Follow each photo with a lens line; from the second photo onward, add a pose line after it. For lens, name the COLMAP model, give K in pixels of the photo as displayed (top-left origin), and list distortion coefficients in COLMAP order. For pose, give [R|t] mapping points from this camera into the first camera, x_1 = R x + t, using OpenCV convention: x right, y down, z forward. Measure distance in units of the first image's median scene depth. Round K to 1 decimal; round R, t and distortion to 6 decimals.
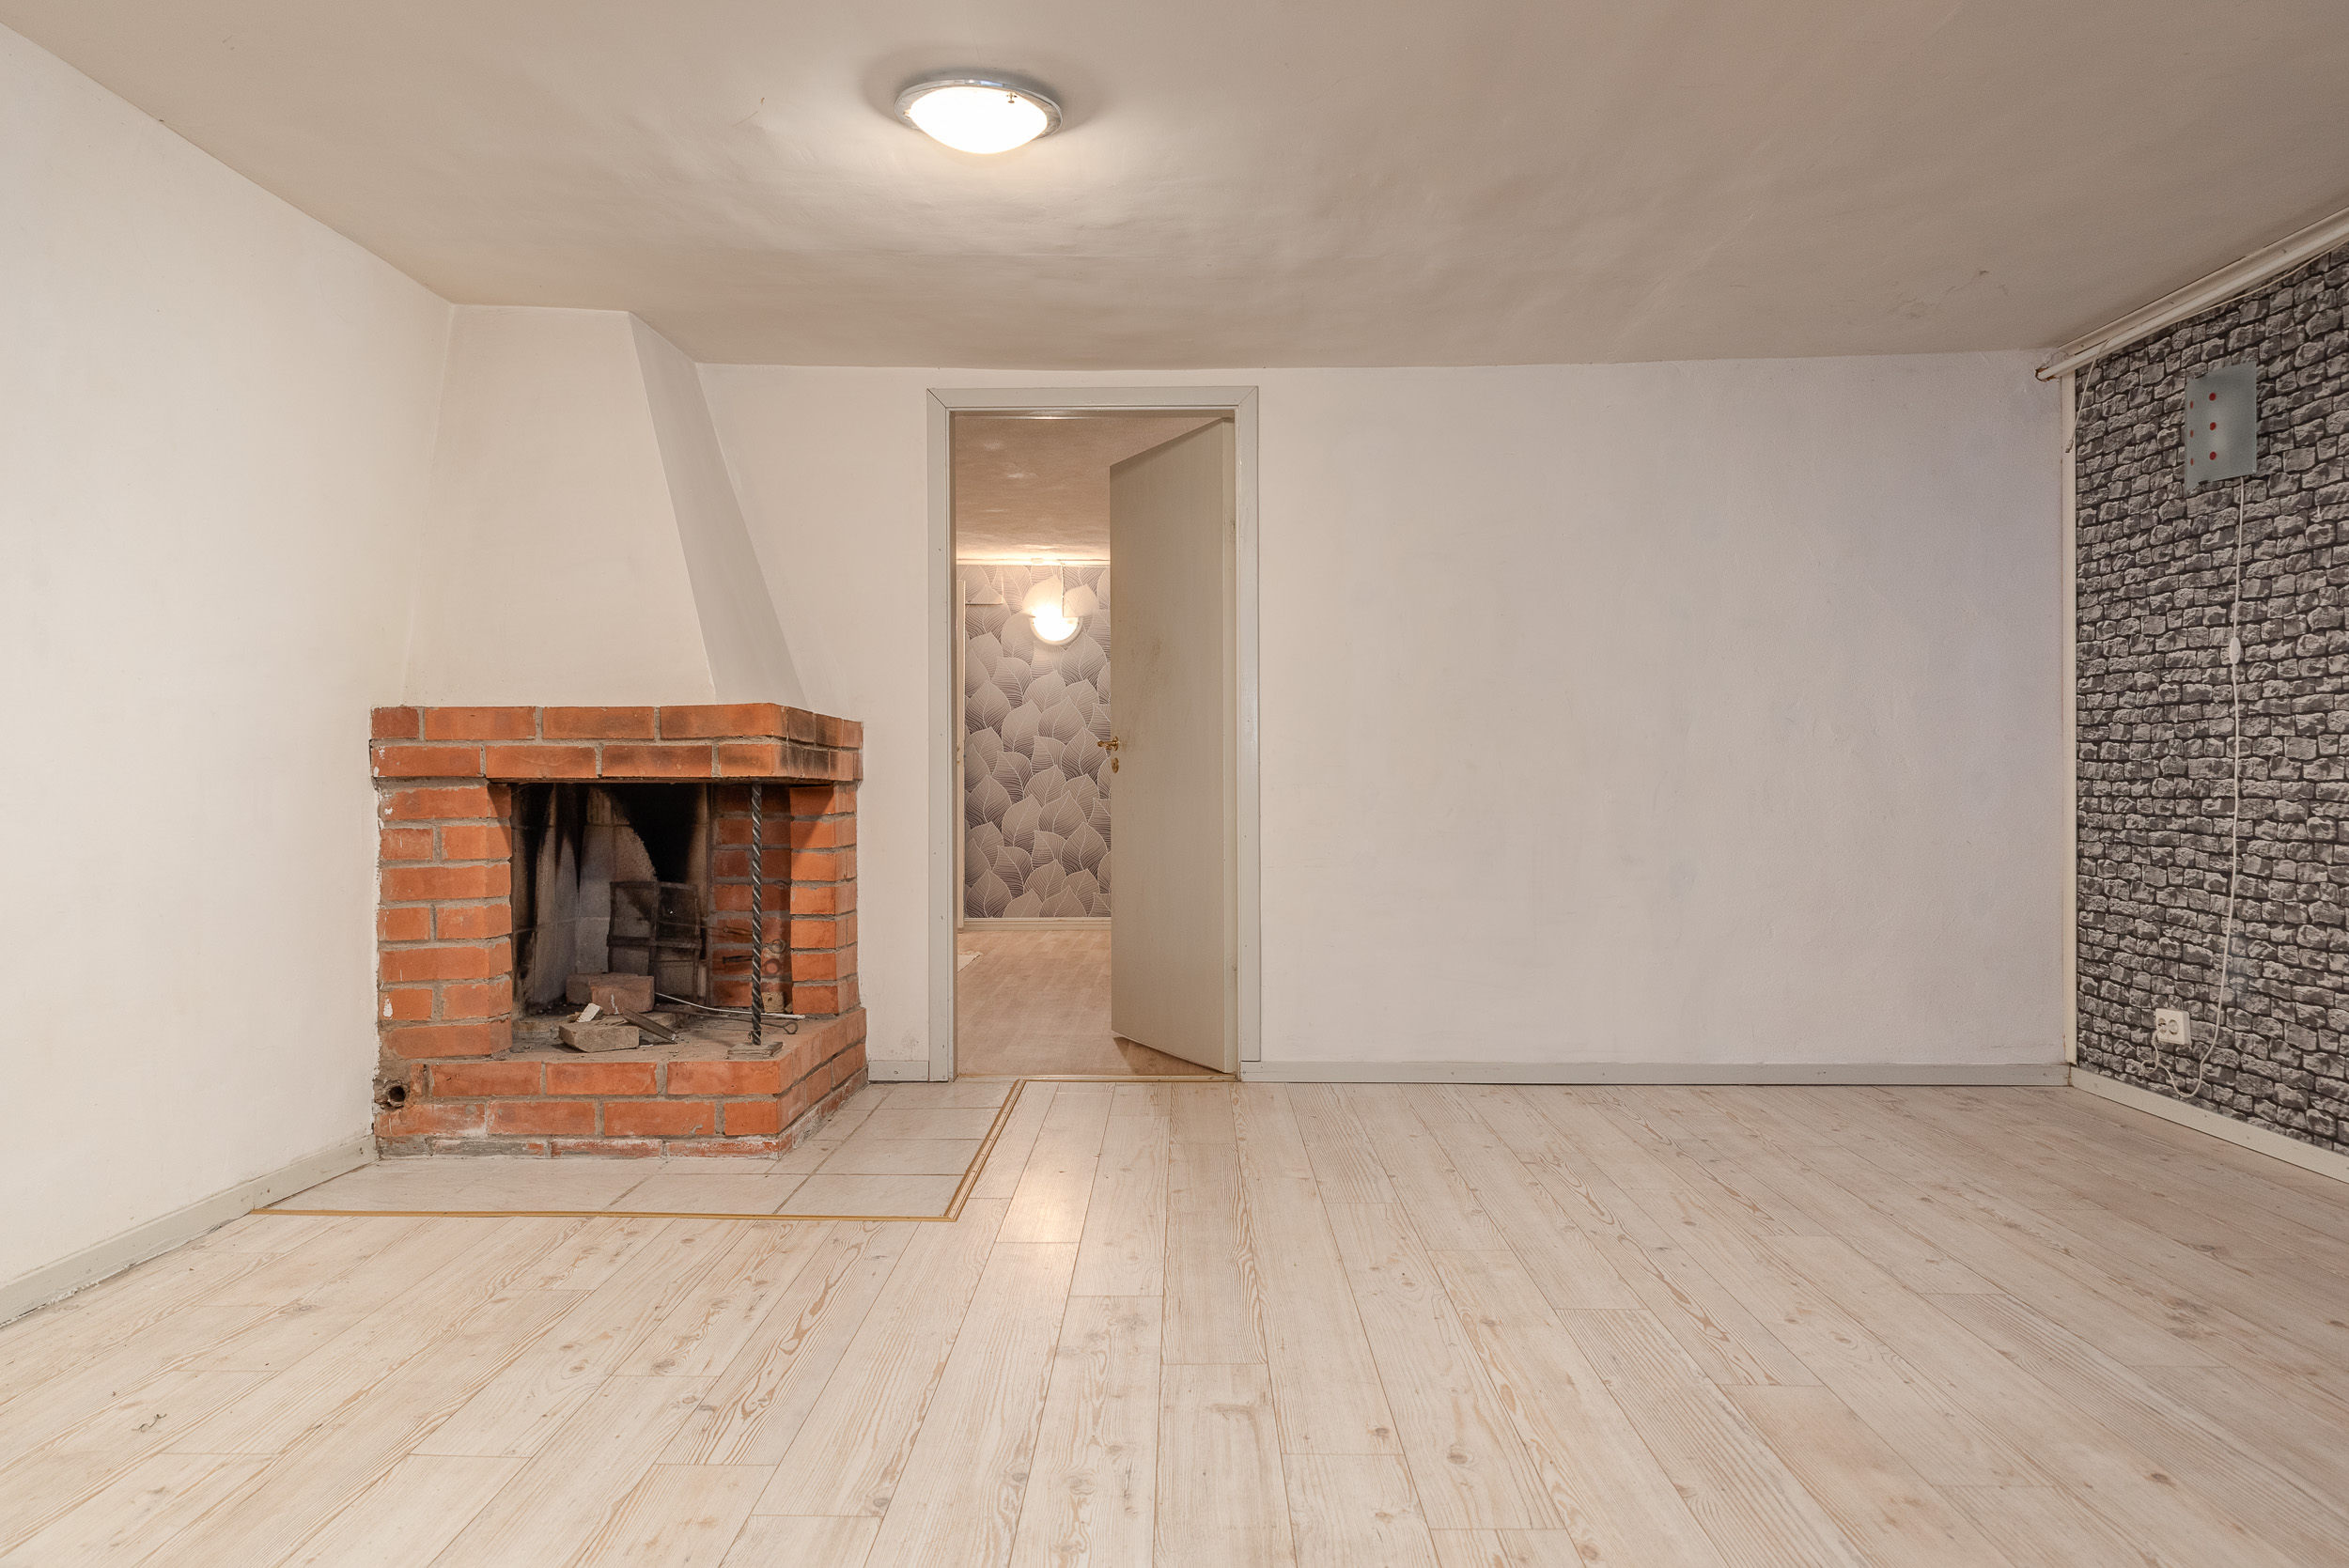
lens RADIAL K [[1666.8, 0, 1173.7], [0, 1666.8, 782.6], [0, 0, 1]] dist [0.012960, -0.012326]
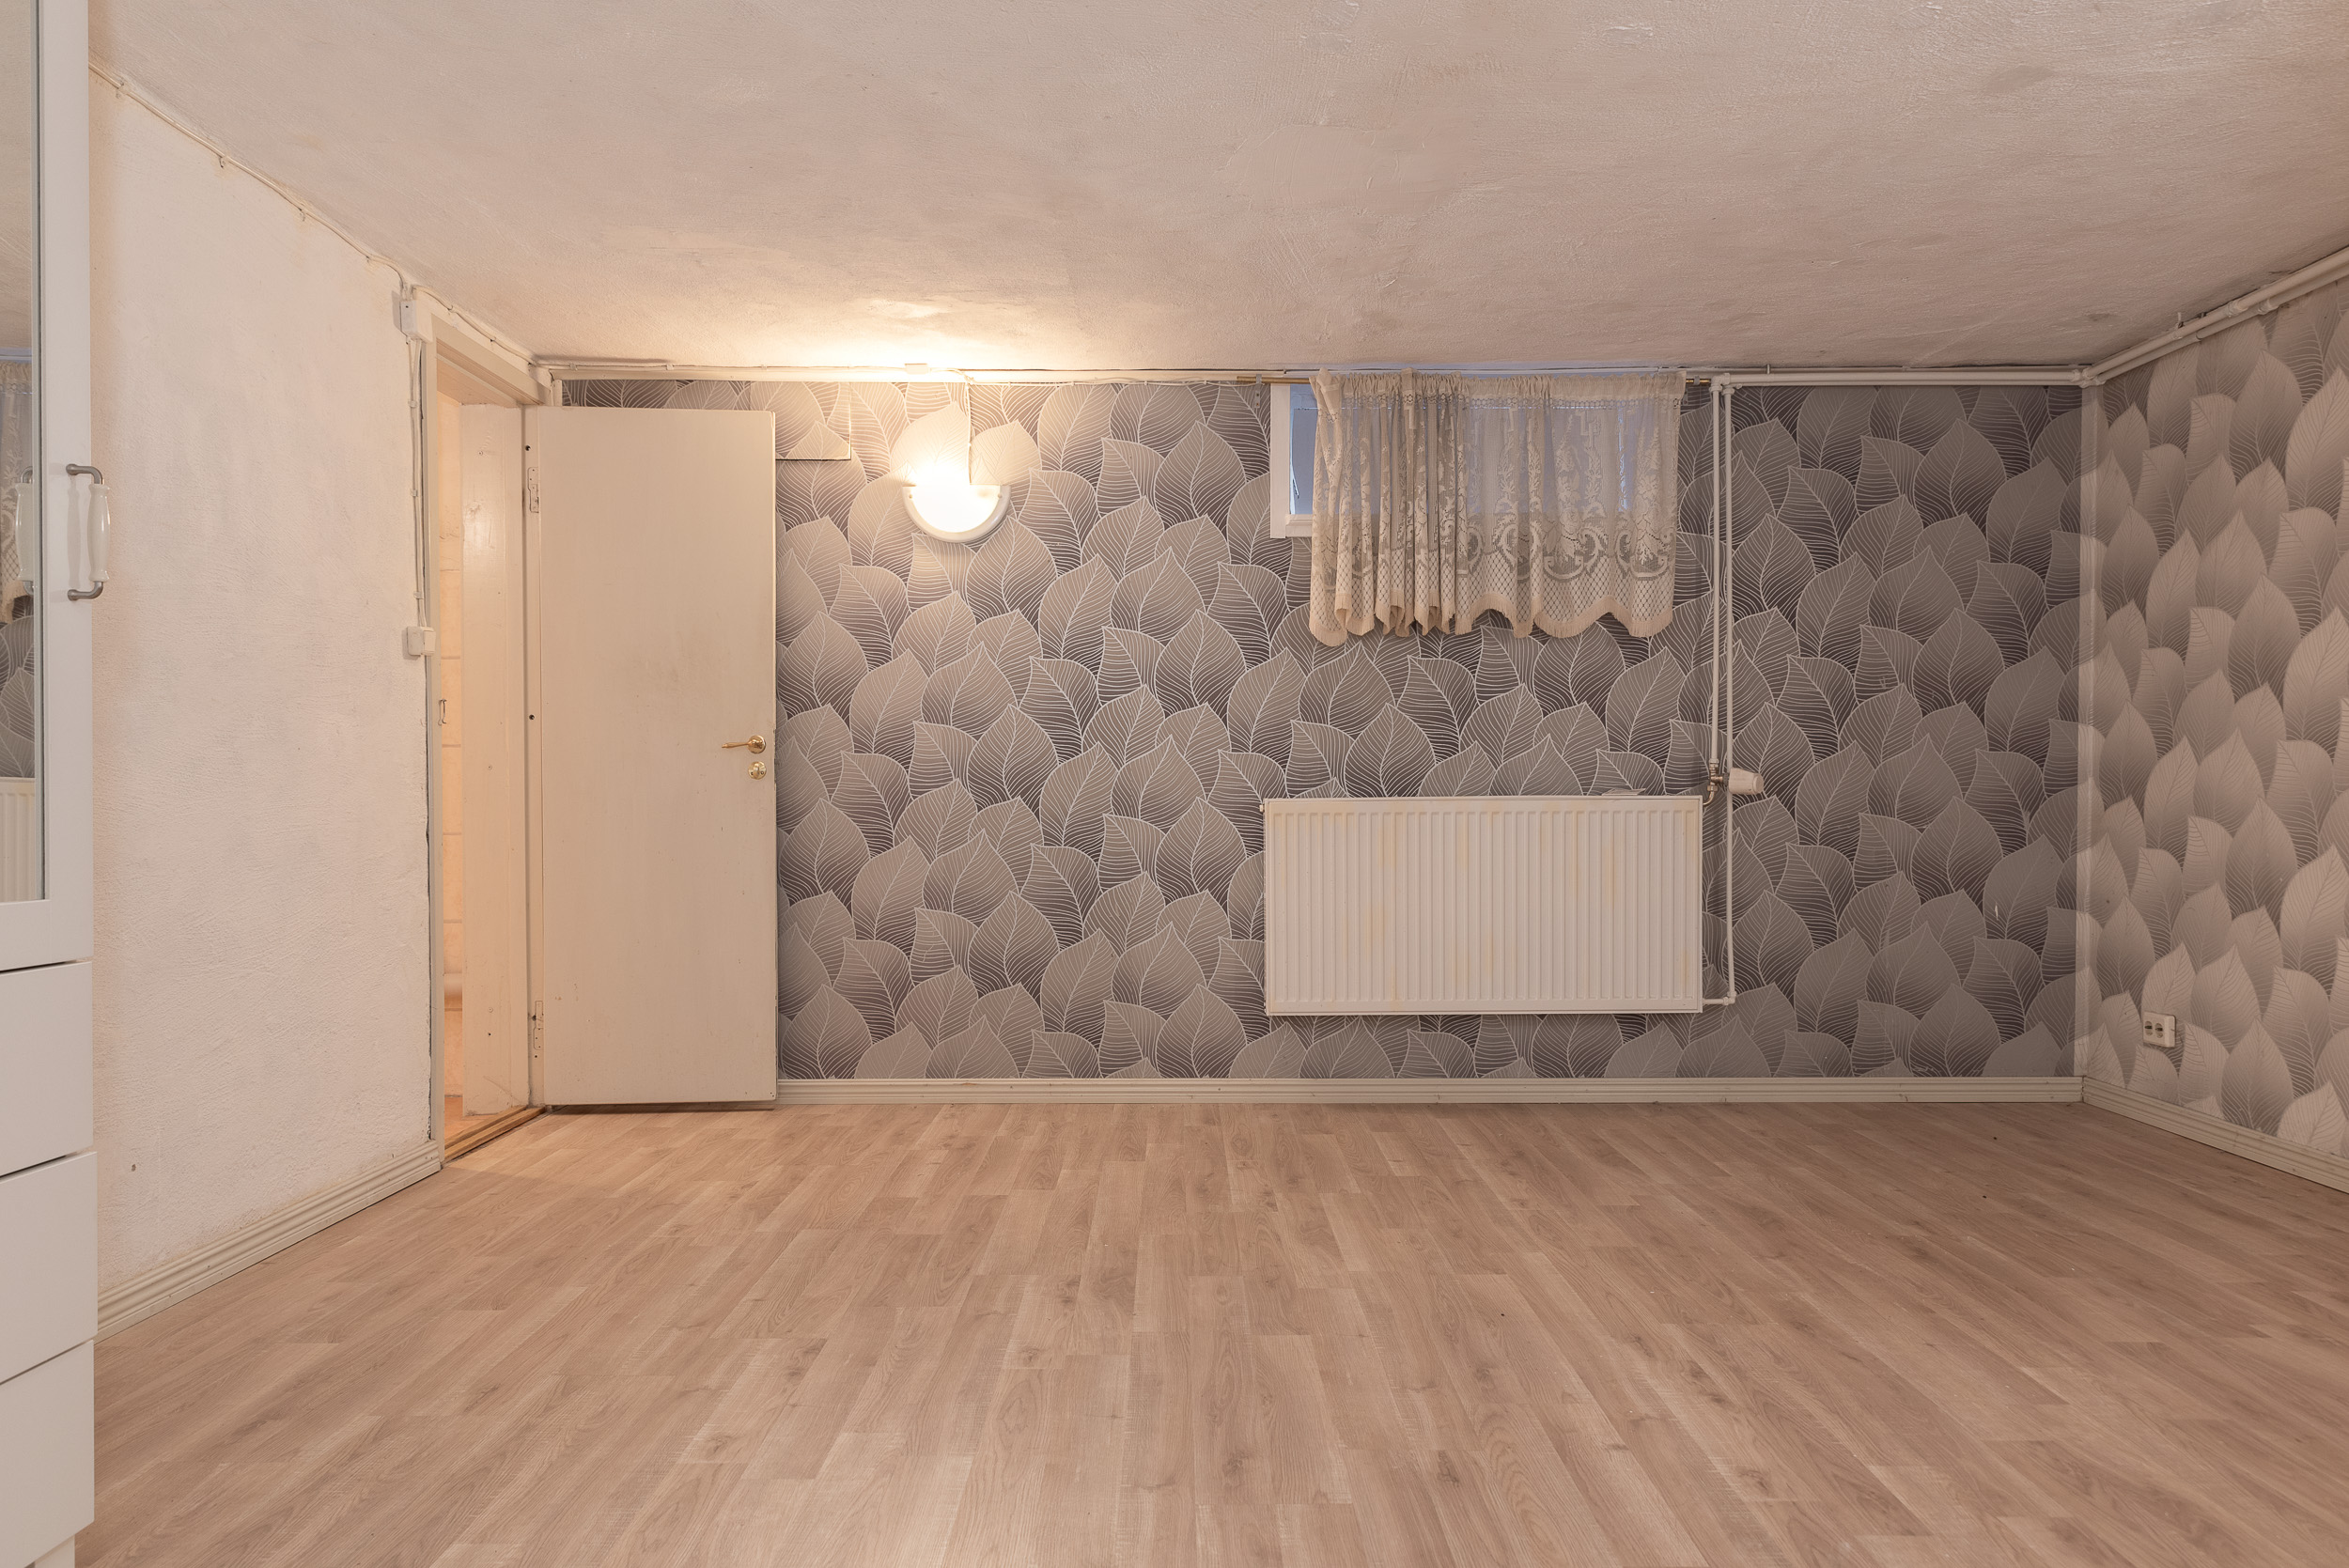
lens RADIAL K [[1570.7, 0, 1175.1], [0, 1570.7, 787.5], [0, 0, 1]] dist [0.000518, -0.000022]
pose [[0.999959, -0.002594, 0.008645, -0.008719], [0.002622, 0.999992, -0.003148, -0.006080], [-0.008637, 0.003170, 0.999958, 0.523053]]
